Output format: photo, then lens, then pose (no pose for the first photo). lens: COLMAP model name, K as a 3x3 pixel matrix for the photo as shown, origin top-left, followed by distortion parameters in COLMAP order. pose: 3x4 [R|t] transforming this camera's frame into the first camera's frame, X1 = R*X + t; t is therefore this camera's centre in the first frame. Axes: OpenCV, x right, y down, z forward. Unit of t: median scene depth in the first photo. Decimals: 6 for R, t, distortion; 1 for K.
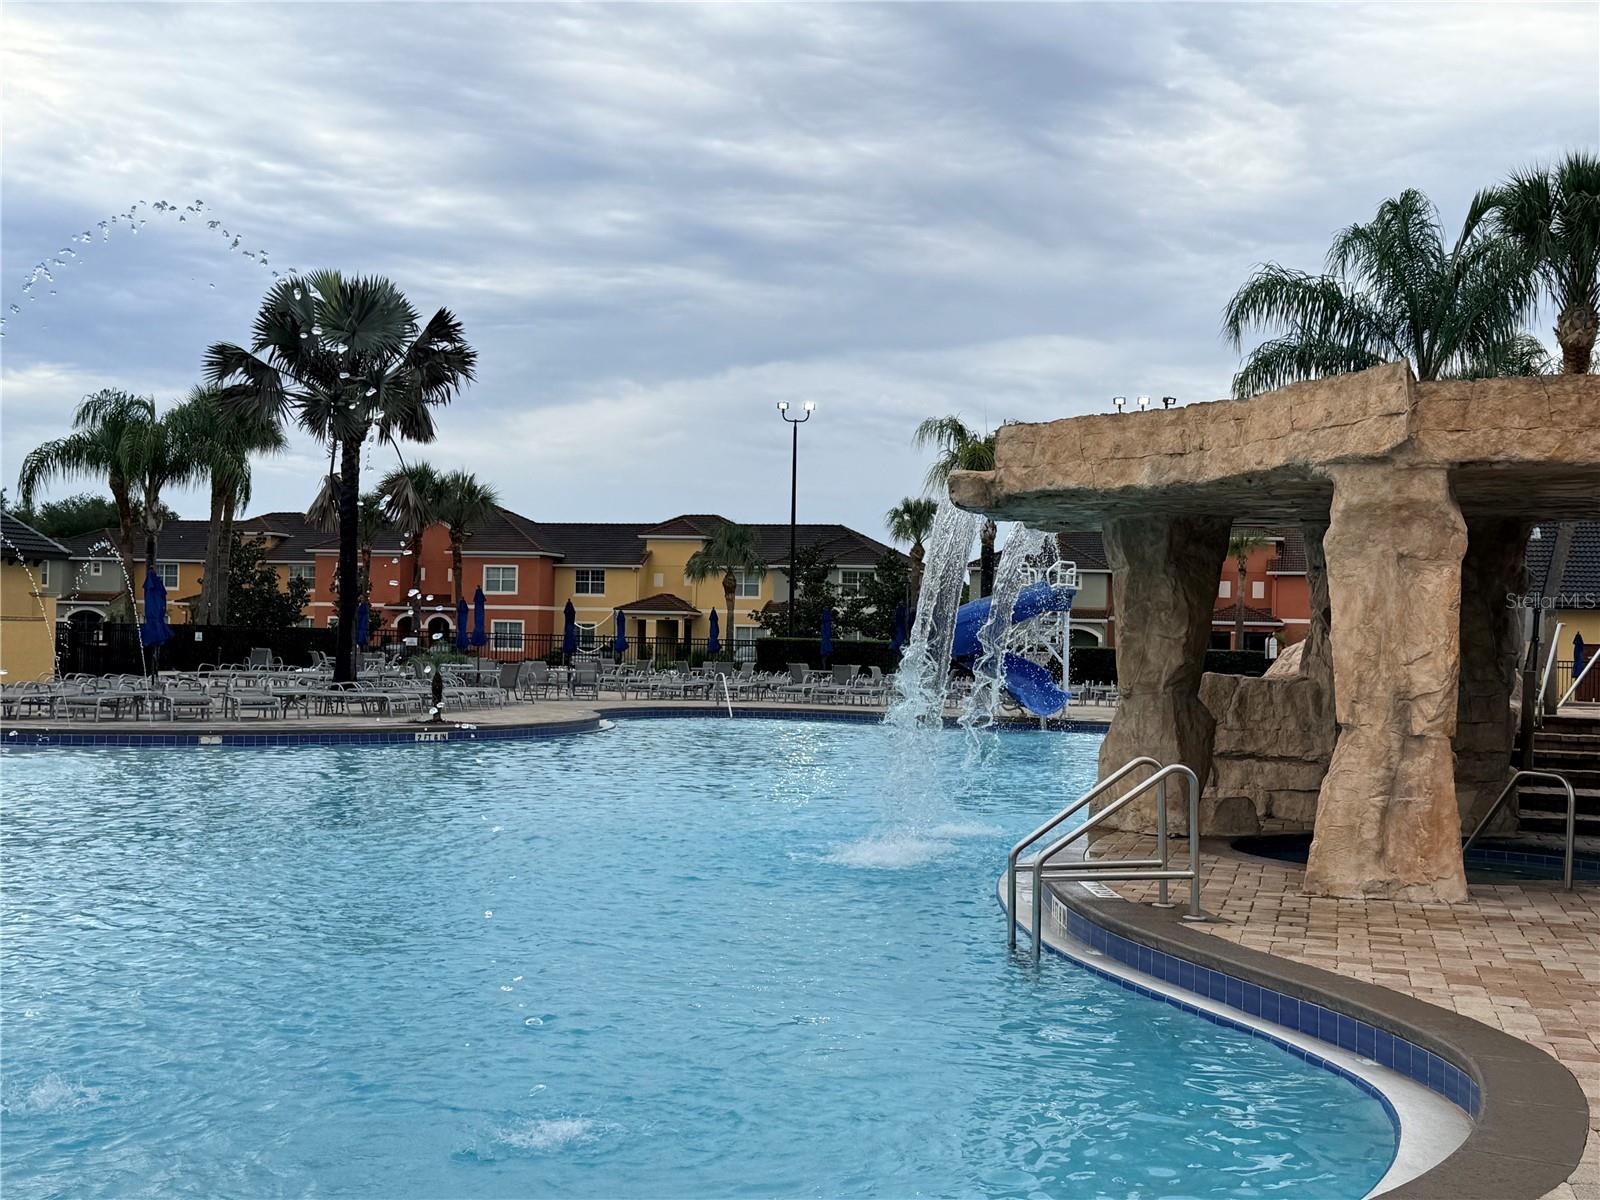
lens RADIAL K [[1940.7, 0, 800.0], [0, 1940.7, 600.0], [0, 0, 1]] dist [0.135541, -0.001636]
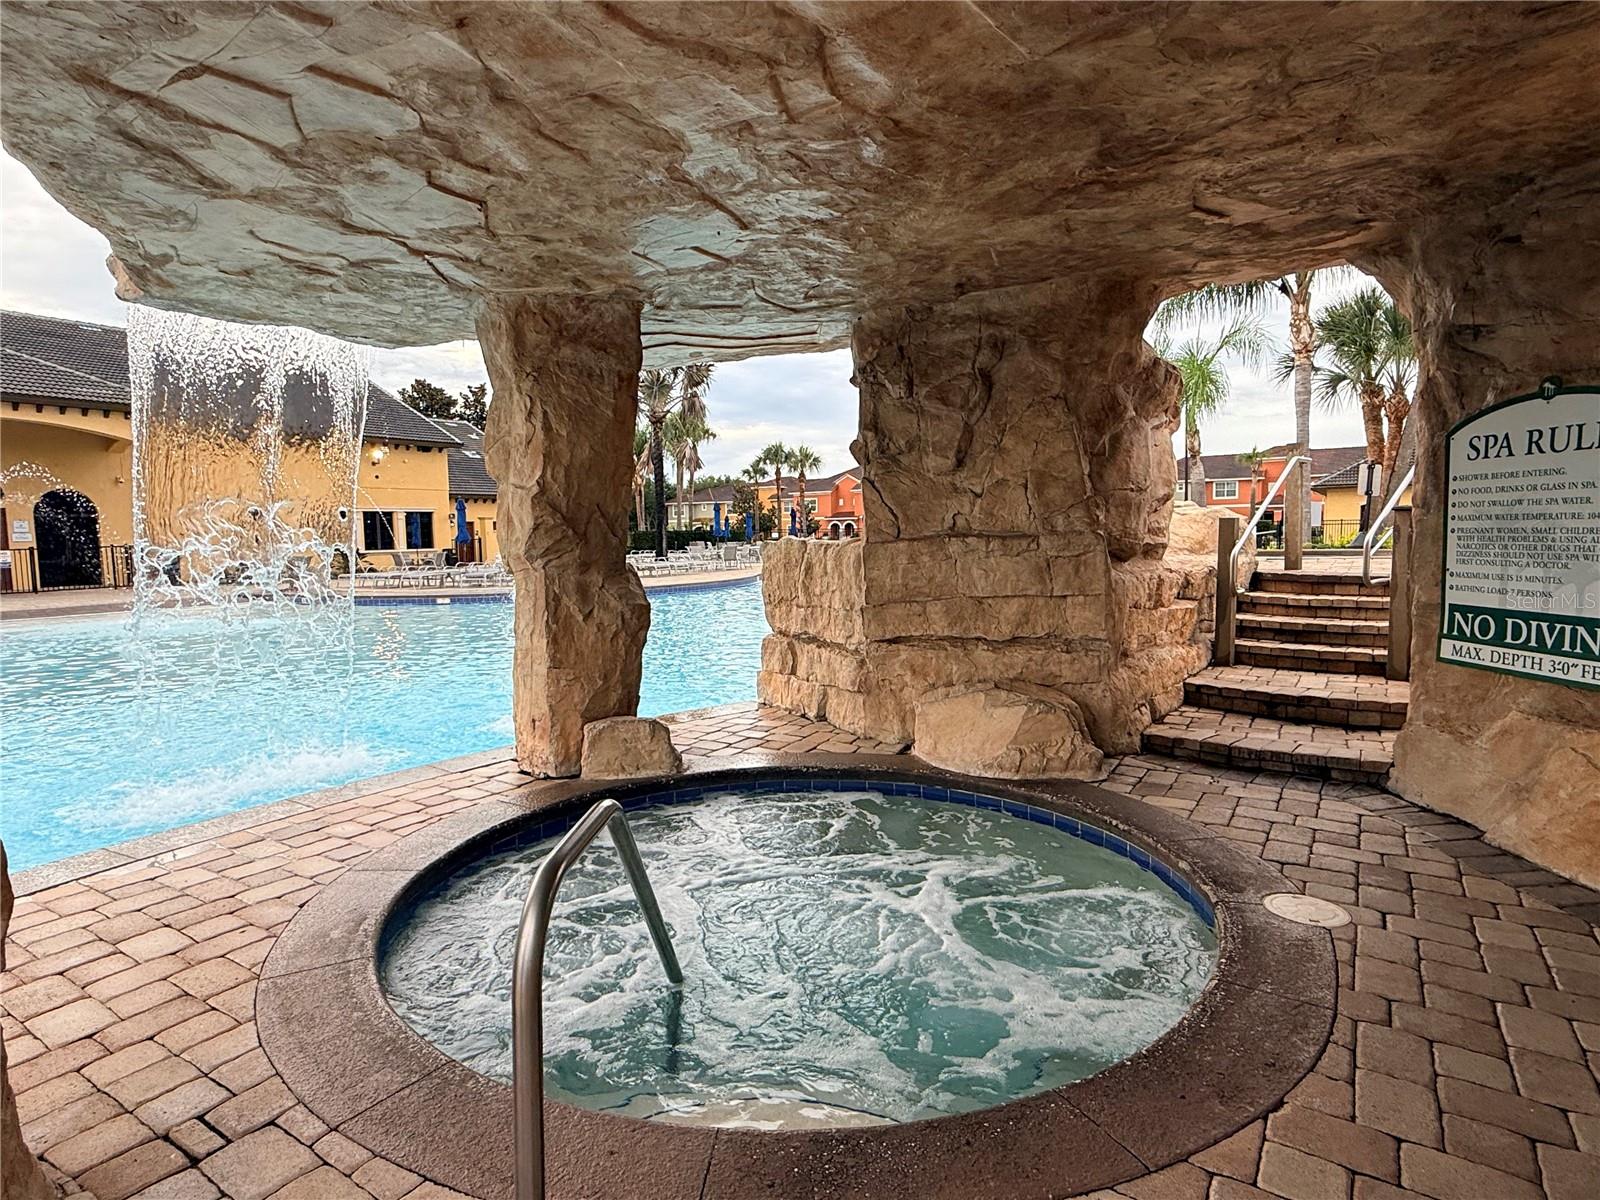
lens RADIAL K [[873.9, 0, 800.0], [0, 873.9, 600.0], [0, 0, 1]] dist [-0.000001, -0.000607]
pose [[0.951865, -0.015676, -0.306117, 0.345372], [0.045022, 0.995010, 0.089042, 0.033006], [0.303193, -0.098537, 0.947821, 0.687751]]
